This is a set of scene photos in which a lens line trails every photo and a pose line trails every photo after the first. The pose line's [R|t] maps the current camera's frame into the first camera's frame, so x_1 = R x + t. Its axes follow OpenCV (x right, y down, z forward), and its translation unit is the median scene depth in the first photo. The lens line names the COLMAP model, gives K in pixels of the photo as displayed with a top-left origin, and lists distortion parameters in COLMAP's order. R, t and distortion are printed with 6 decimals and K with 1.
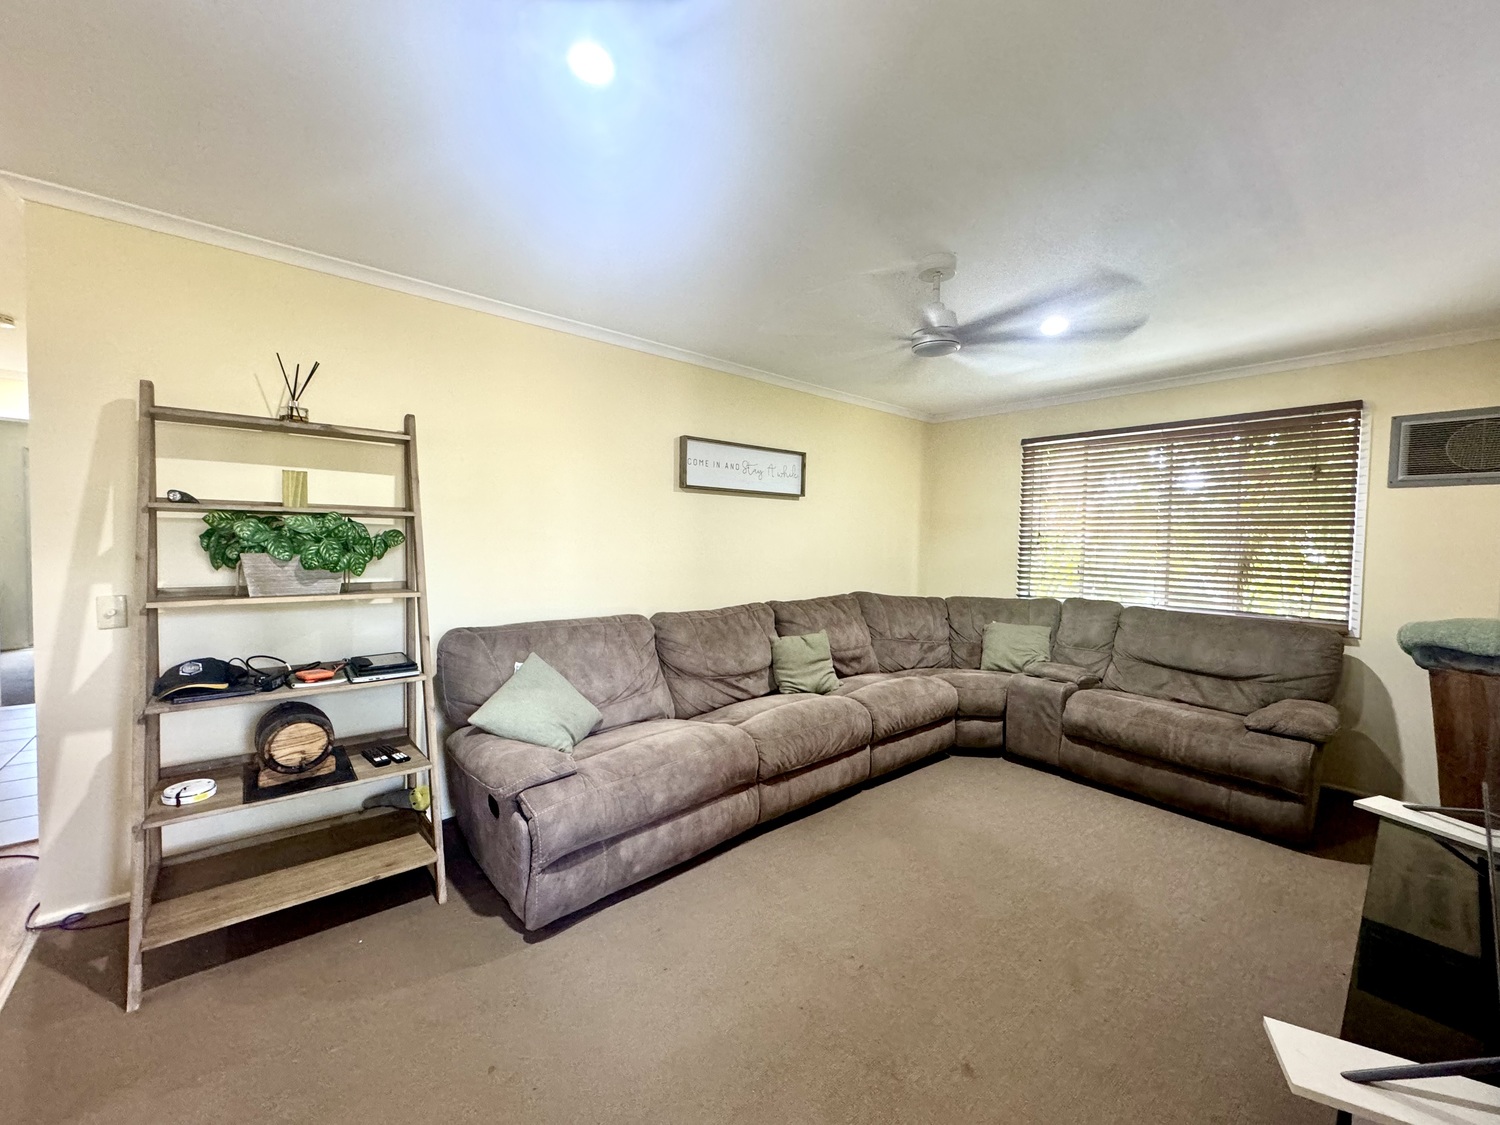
lens RADIAL K [[599.2, 0, 750.0], [0, 599.2, 562.5], [0, 0, 1]] dist [-0.000417, -0.000182]
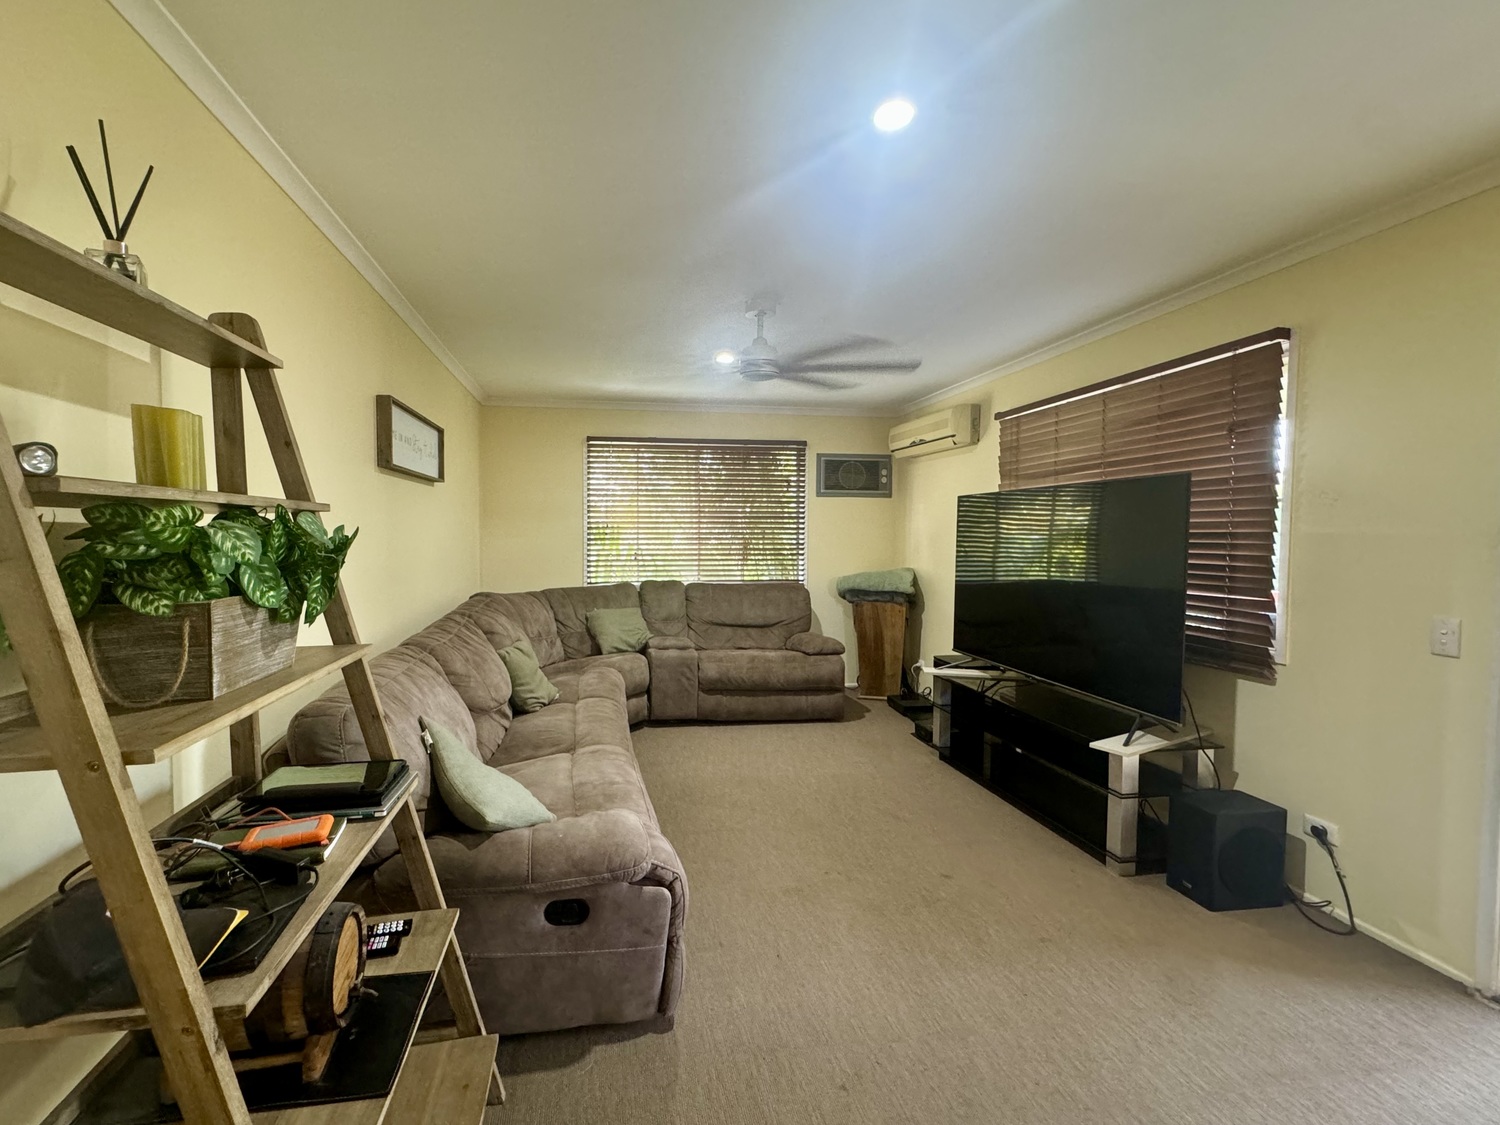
lens RADIAL K [[646.0, 0, 750.0], [0, 646.0, 562.5], [0, 0, 1]] dist [0.000007, -0.000002]
pose [[0.529589, -0.053770, 0.846548, -0.512488], [0.039865, 0.998464, 0.038481, -0.019826], [-0.847317, 0.013368, 0.530919, 0.209849]]
